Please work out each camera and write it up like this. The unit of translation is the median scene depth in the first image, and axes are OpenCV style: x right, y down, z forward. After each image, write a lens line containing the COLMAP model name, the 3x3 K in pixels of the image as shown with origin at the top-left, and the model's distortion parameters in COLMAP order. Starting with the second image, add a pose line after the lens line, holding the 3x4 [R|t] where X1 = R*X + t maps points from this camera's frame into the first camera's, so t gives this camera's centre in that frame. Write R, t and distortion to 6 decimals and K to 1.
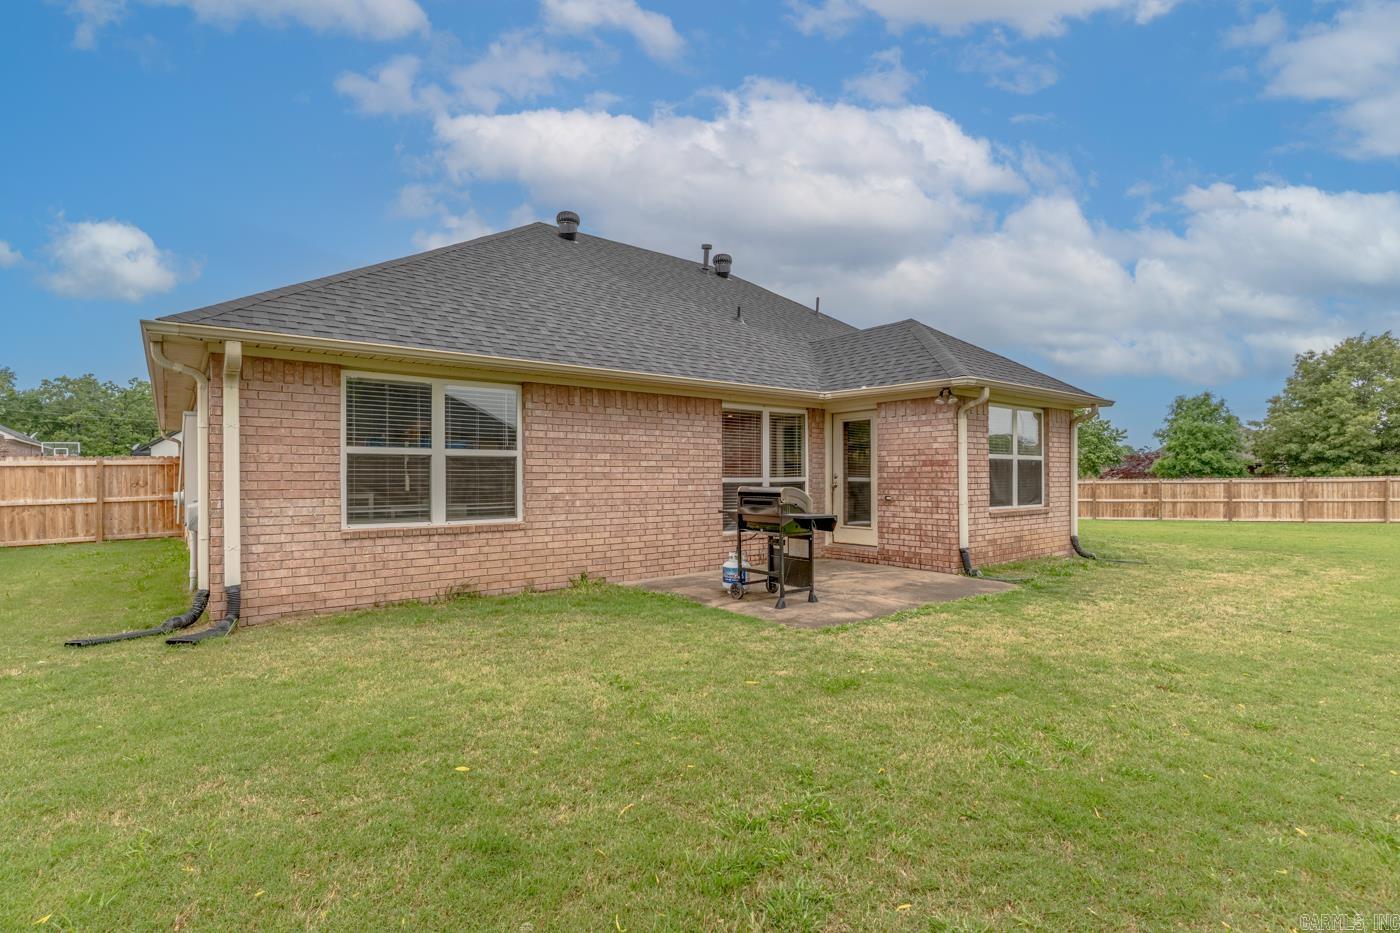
lens RADIAL K [[664.2, 0, 697.7], [0, 664.2, 482.3], [0, 0, 1]] dist [-0.000613, 0.000185]
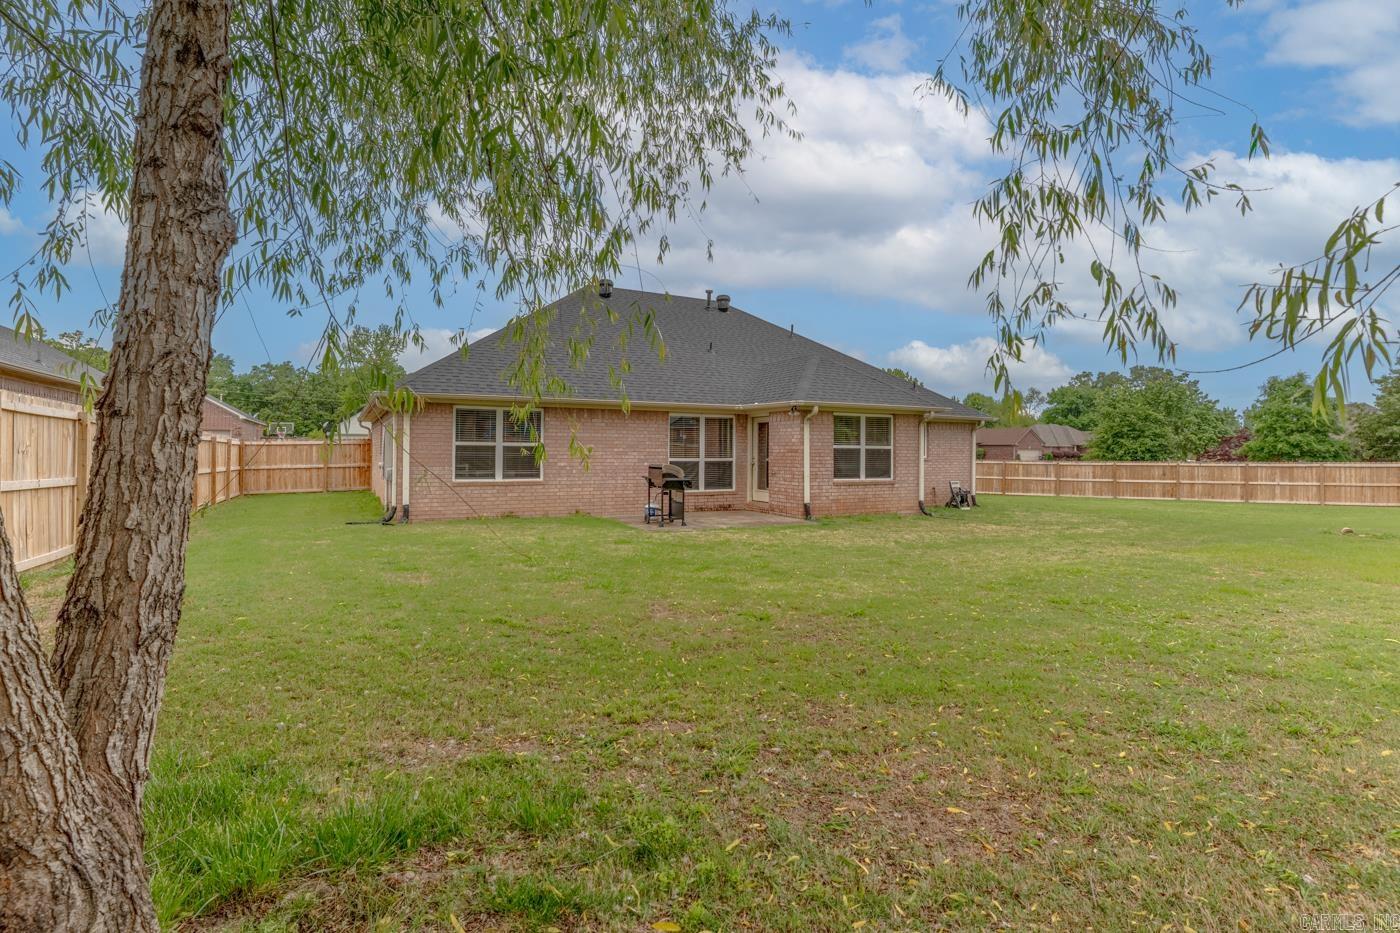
lens RADIAL K [[670.1, 0, 700.6], [0, 670.1, 453.4], [0, 0, 1]] dist [0.000532, 0.000040]
pose [[0.983698, 0.011850, -0.179437, 0.352375], [-0.012815, 0.999909, -0.004223, -0.010684], [0.179370, 0.006453, 0.983760, -0.541183]]
